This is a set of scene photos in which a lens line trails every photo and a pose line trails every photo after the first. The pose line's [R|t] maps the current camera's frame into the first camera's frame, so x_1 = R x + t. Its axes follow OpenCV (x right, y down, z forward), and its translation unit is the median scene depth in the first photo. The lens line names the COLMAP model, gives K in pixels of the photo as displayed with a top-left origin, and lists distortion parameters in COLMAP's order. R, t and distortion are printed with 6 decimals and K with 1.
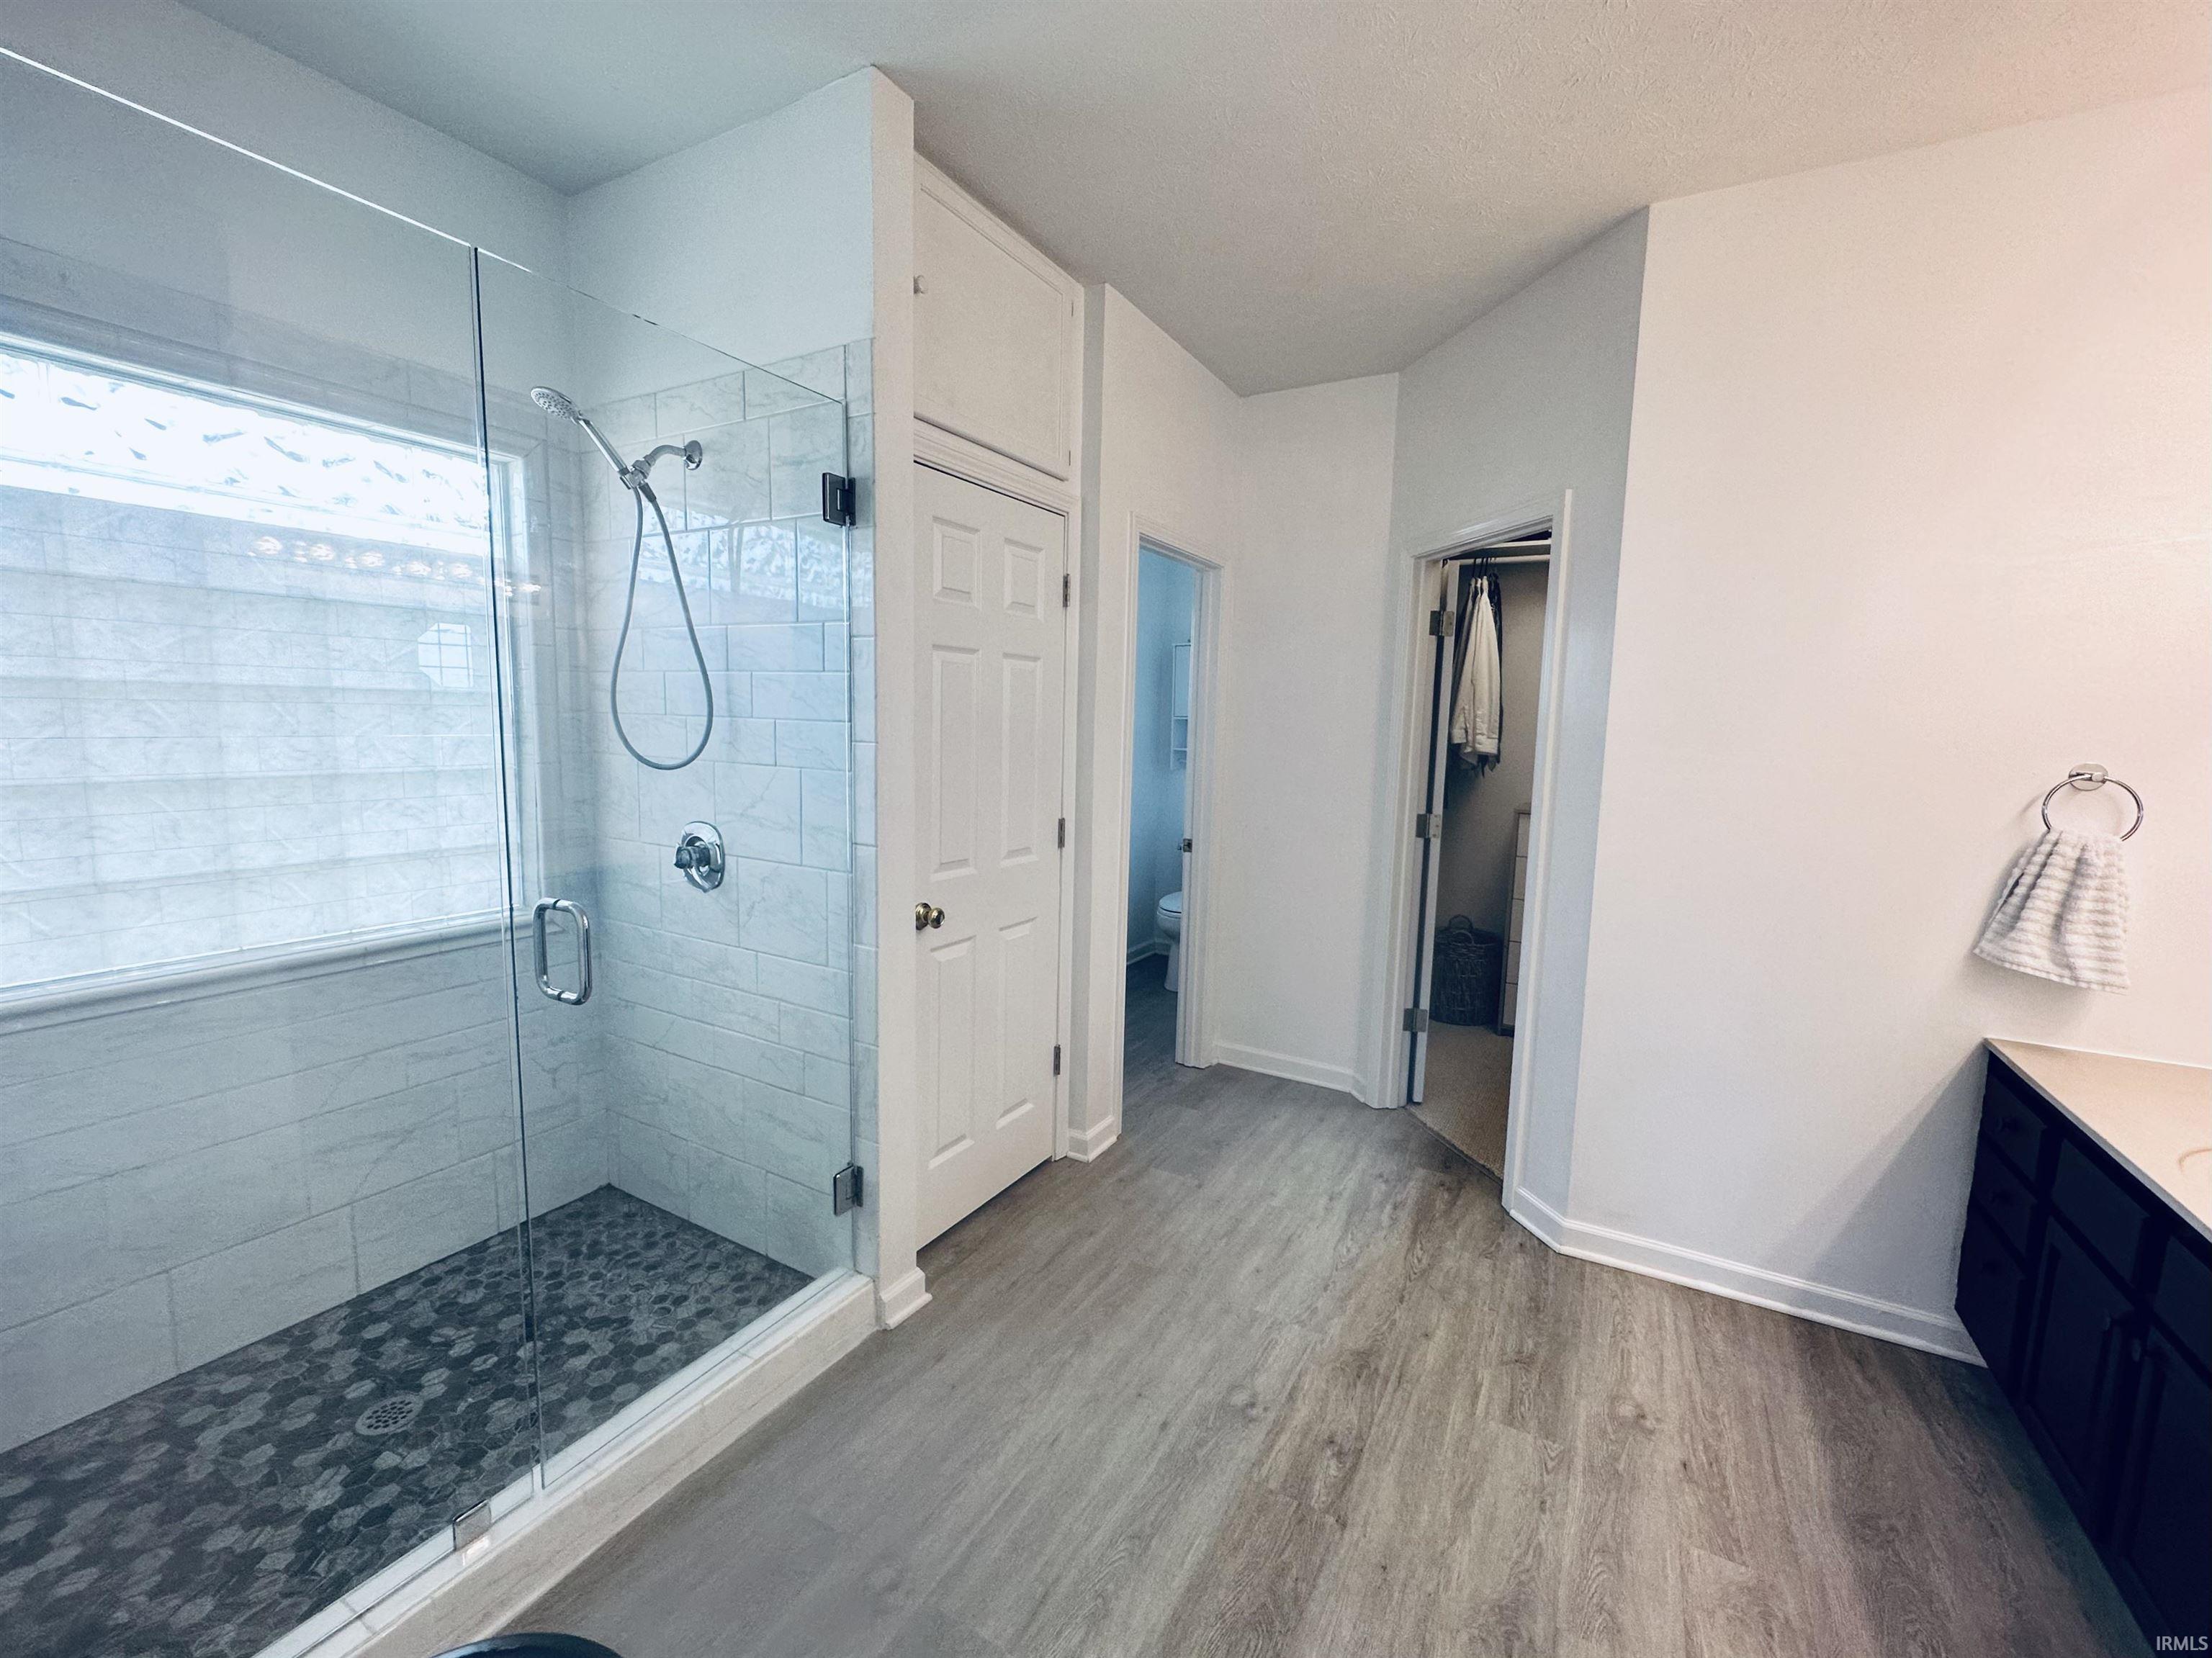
lens RADIAL K [[889.2, 0, 1111.8], [0, 889.2, 823.2], [0, 0, 1]] dist [-0.011240, 0.003858]
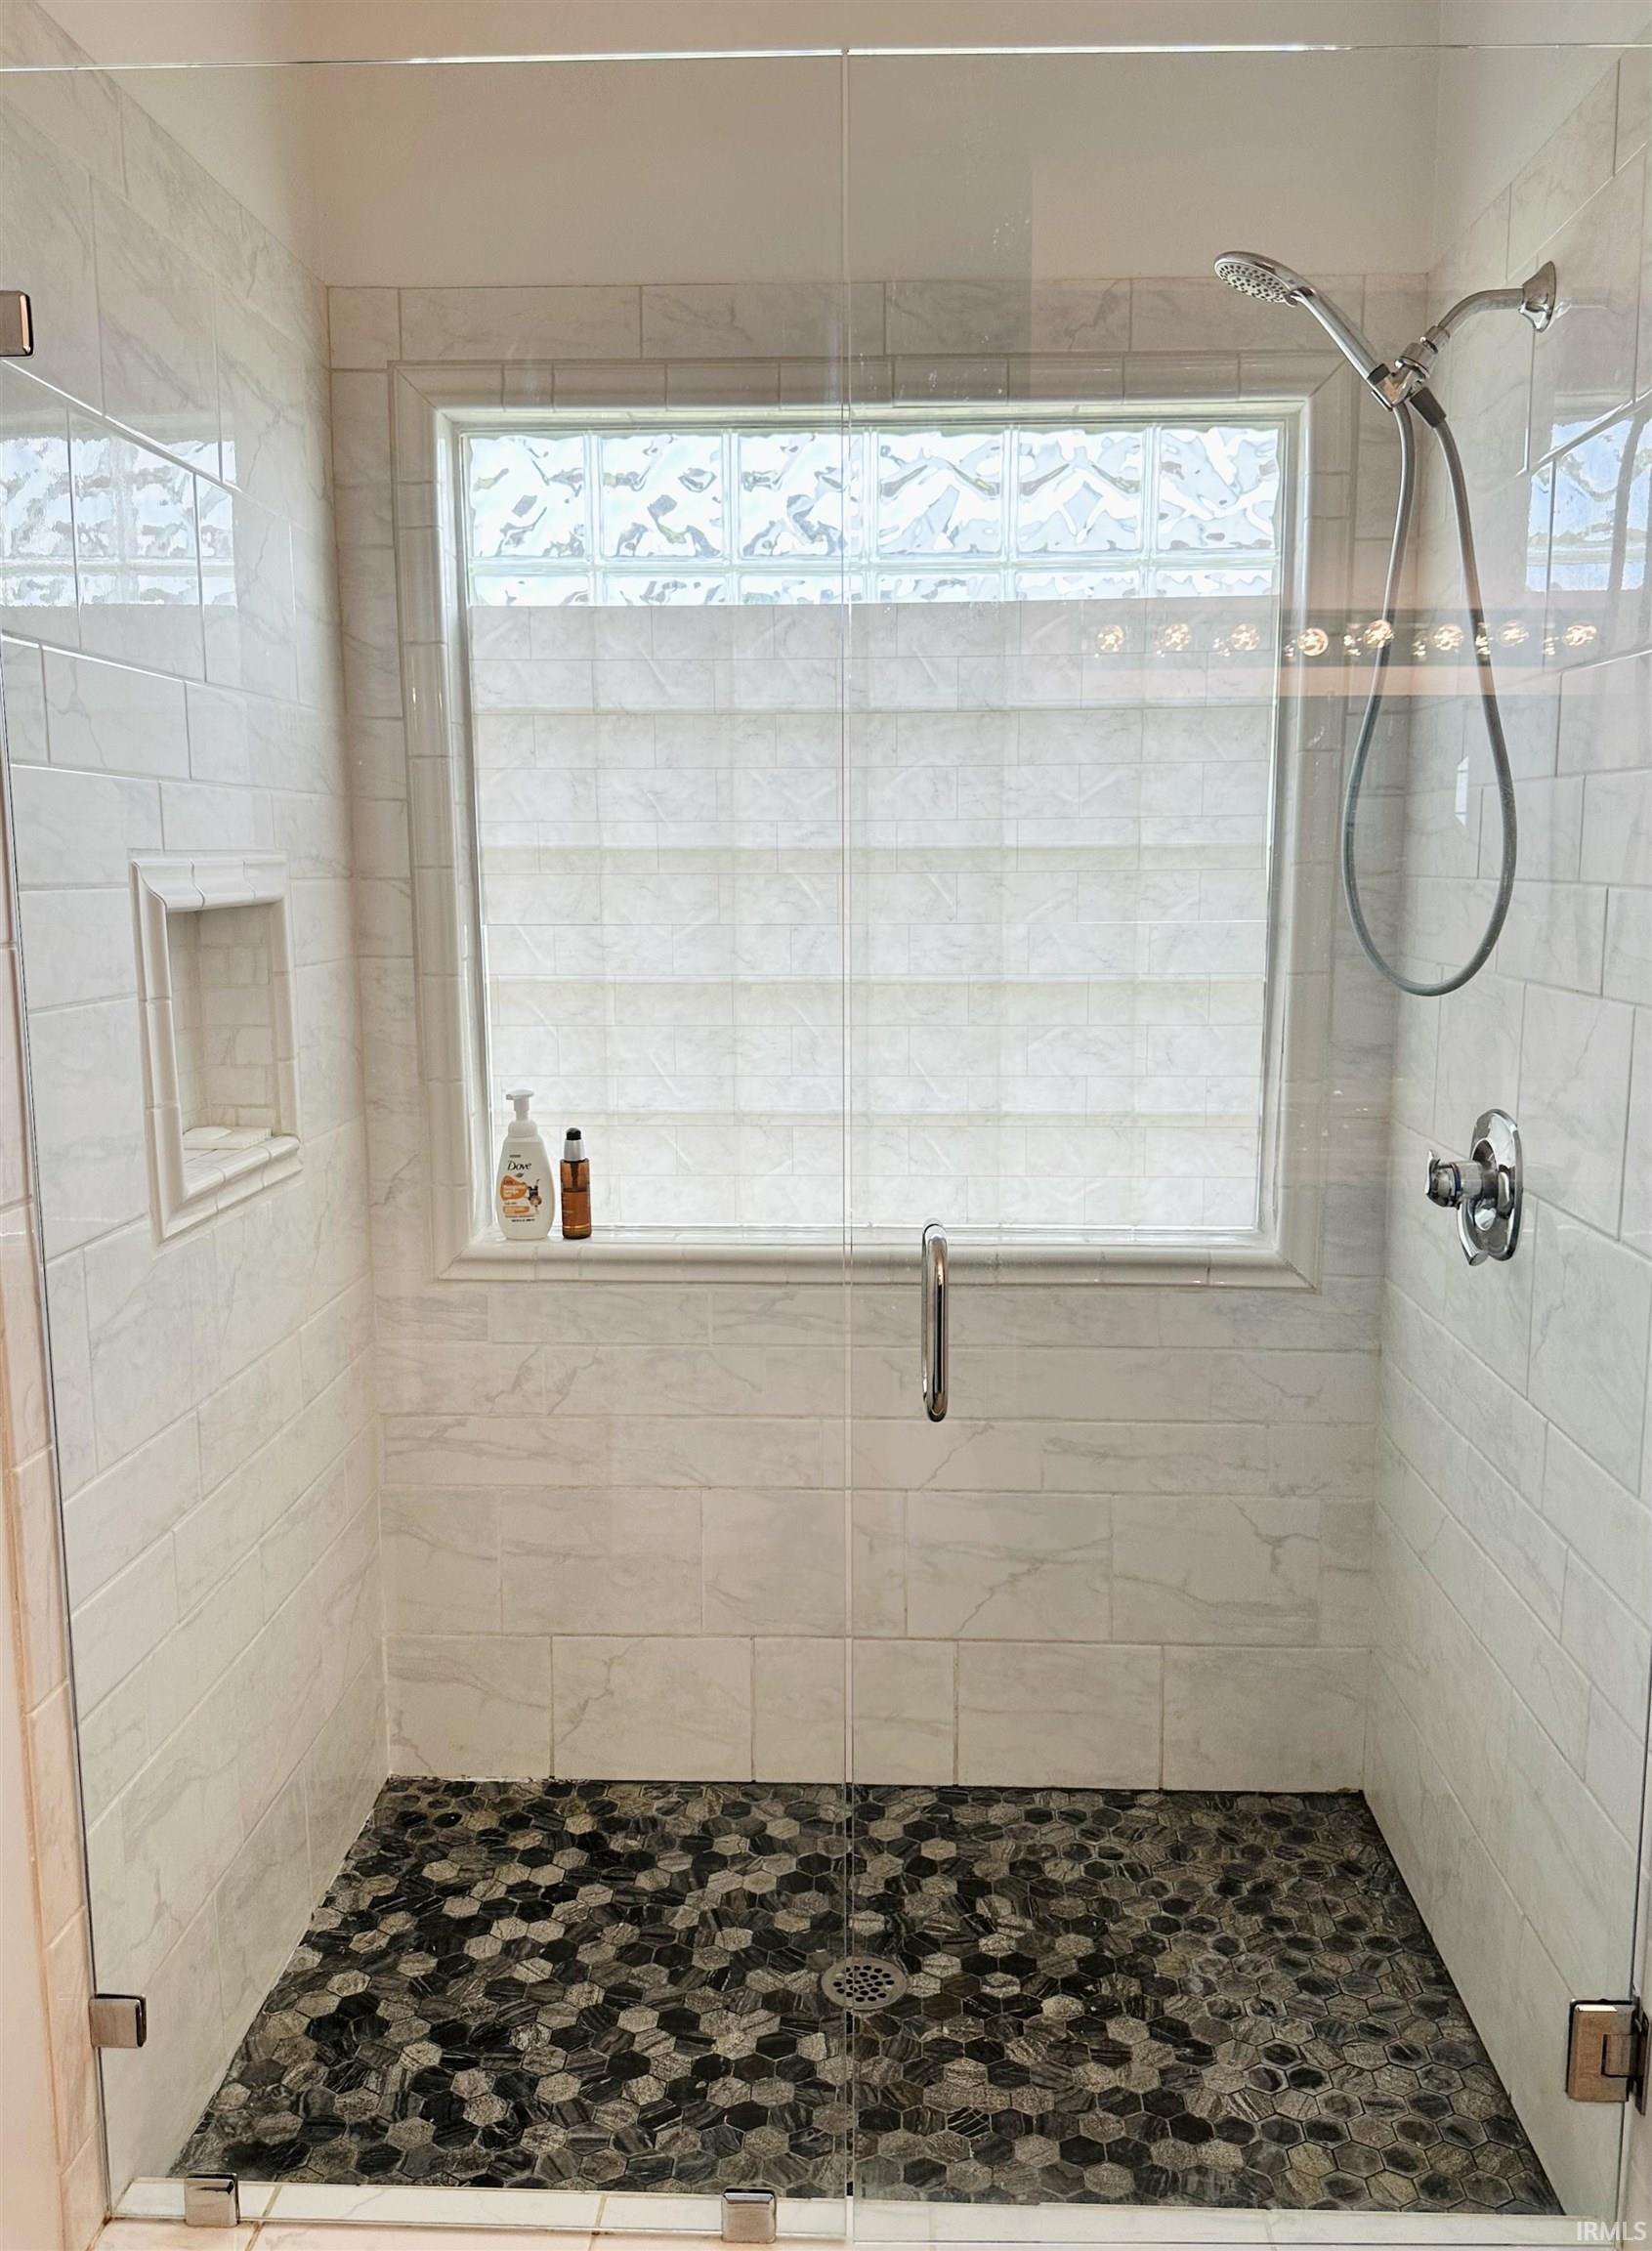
lens RADIAL K [[1770.4, 0, 897.6], [0, 1770.4, 1123.4], [0, 0, 1]] dist [0.095394, -0.131591]
pose [[0.473417, 0.098869, -0.875272, 0.231532], [-0.089118, 0.993958, 0.064073, -0.028915], [0.876318, 0.047669, 0.479368, 0.314658]]
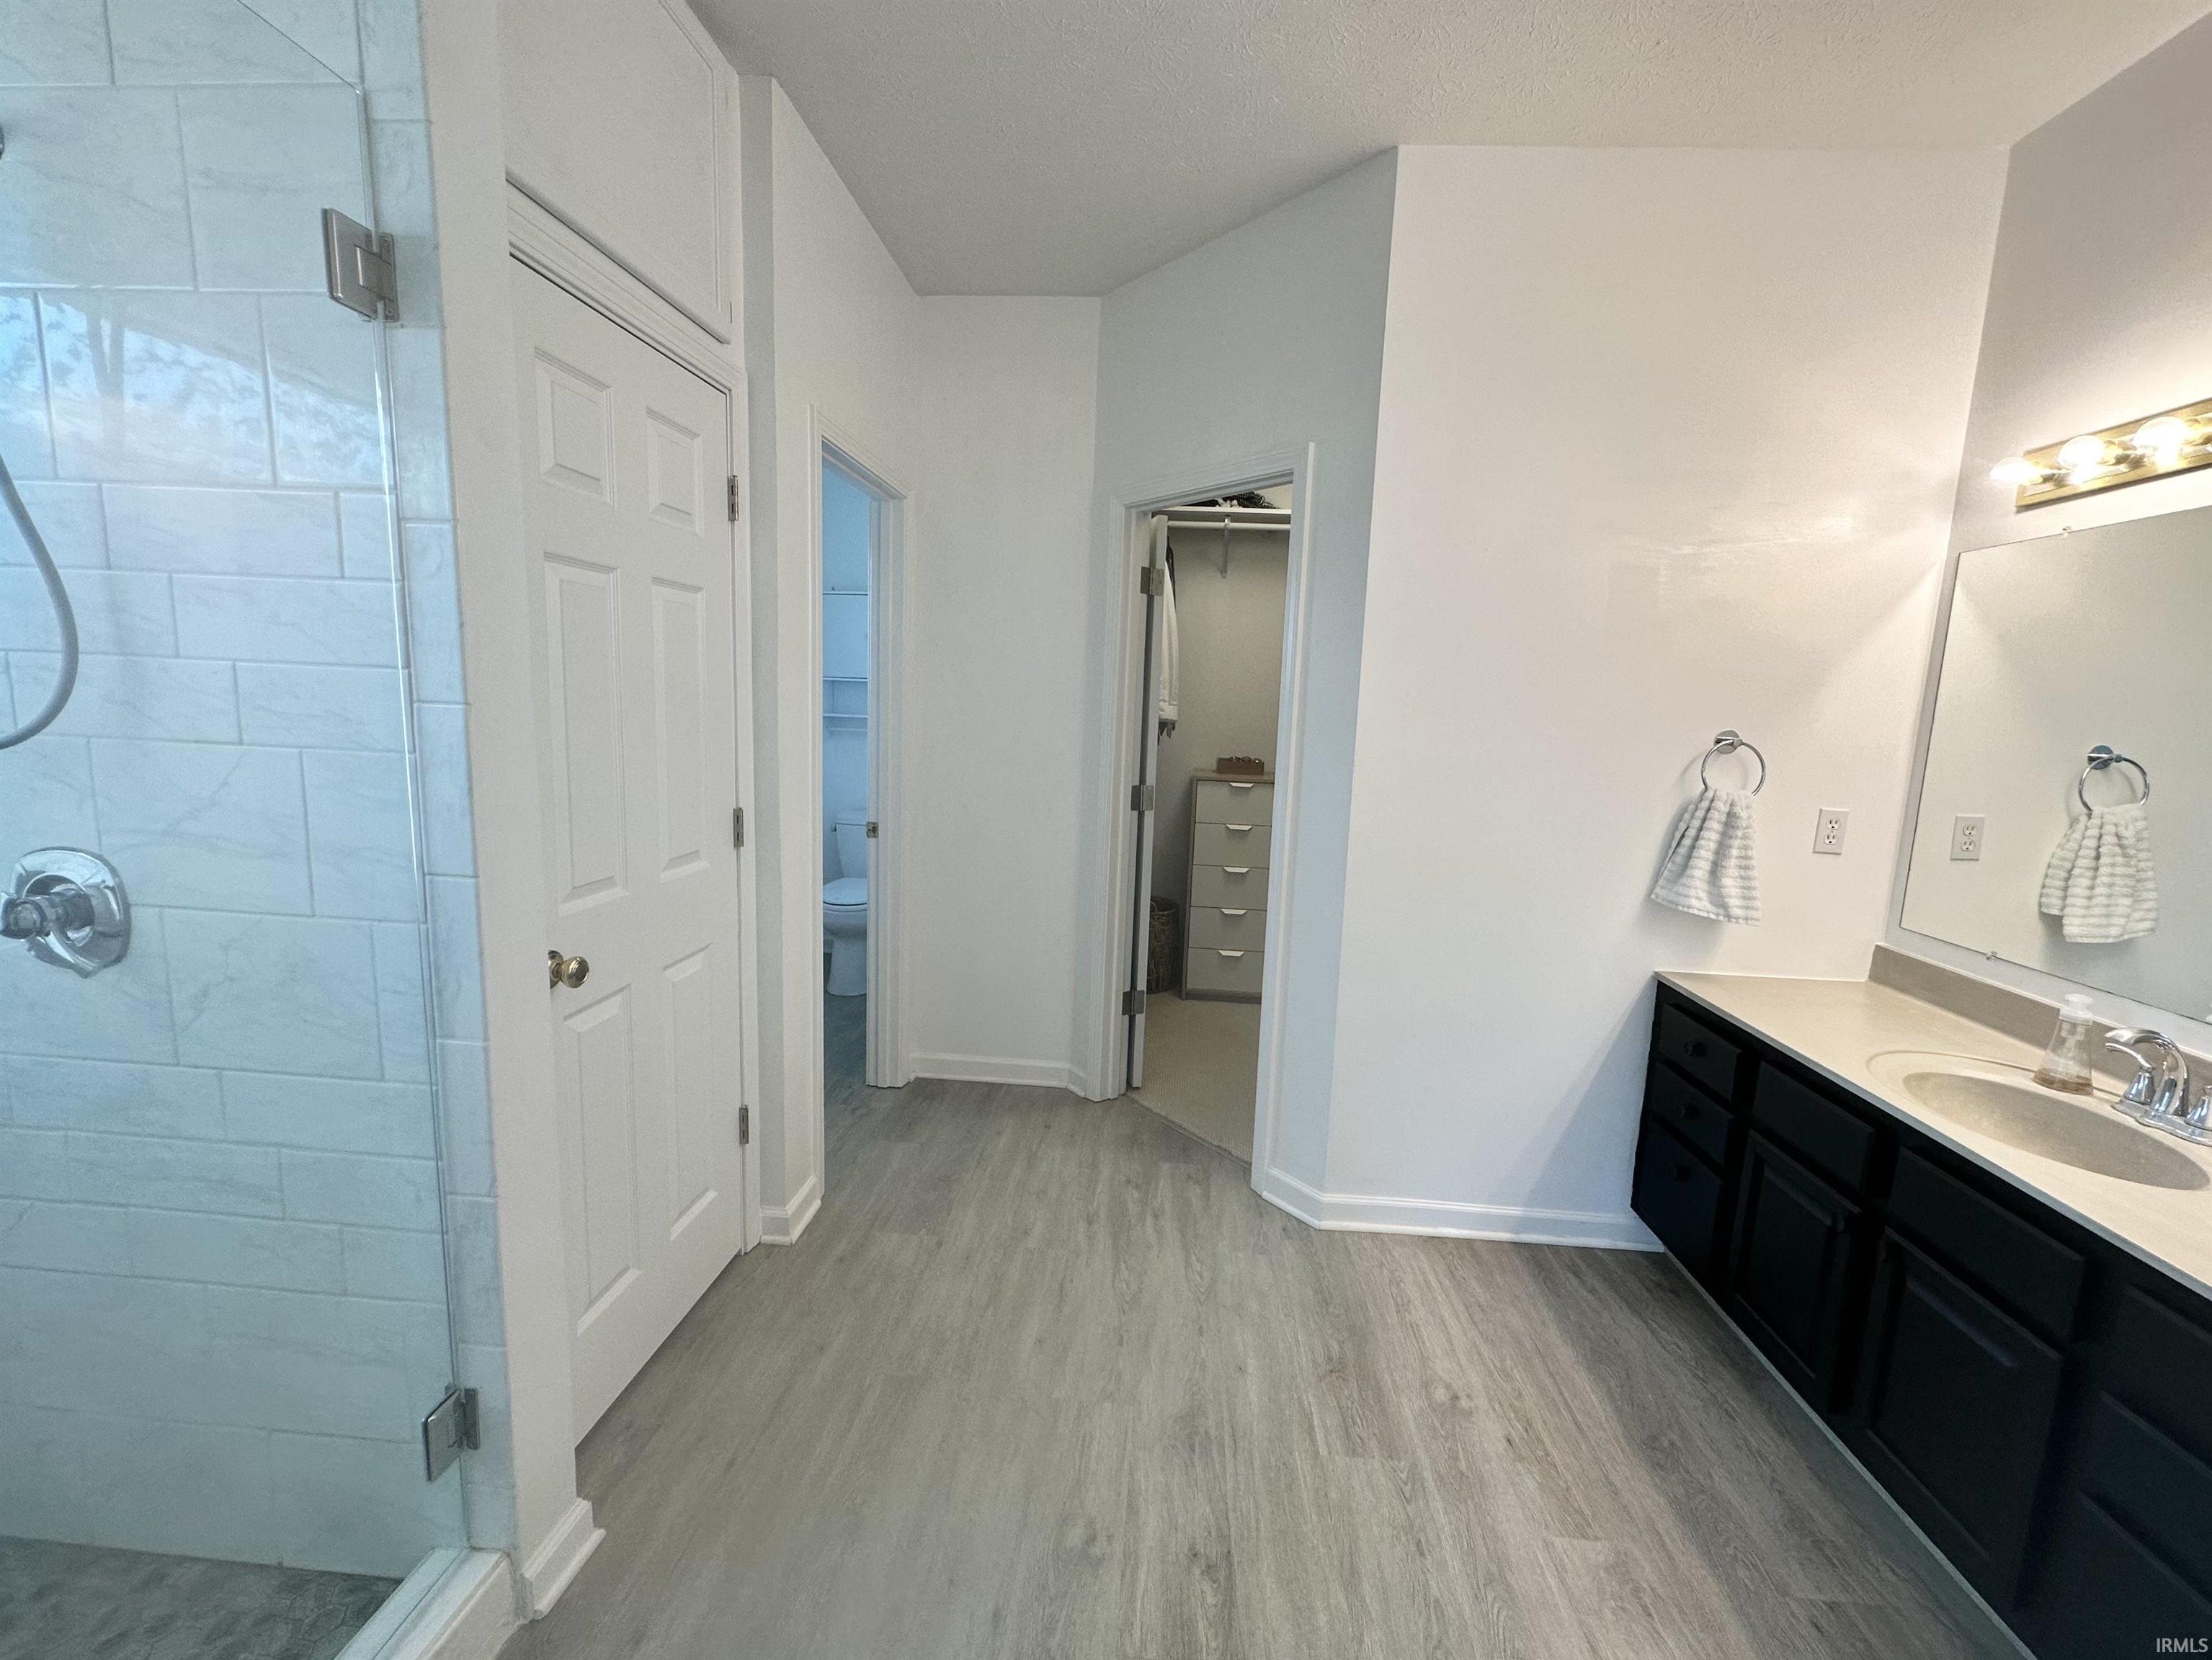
lens RADIAL K [[889.3, 0, 1111.8], [0, 889.3, 824.2], [0, 0, 1]] dist [-0.011240, 0.003858]
pose [[0.904707, -0.048786, 0.423231, -0.123542], [0.032242, 0.998413, 0.046166, -0.022798], [-0.424812, -0.028121, 0.904845, 0.267767]]
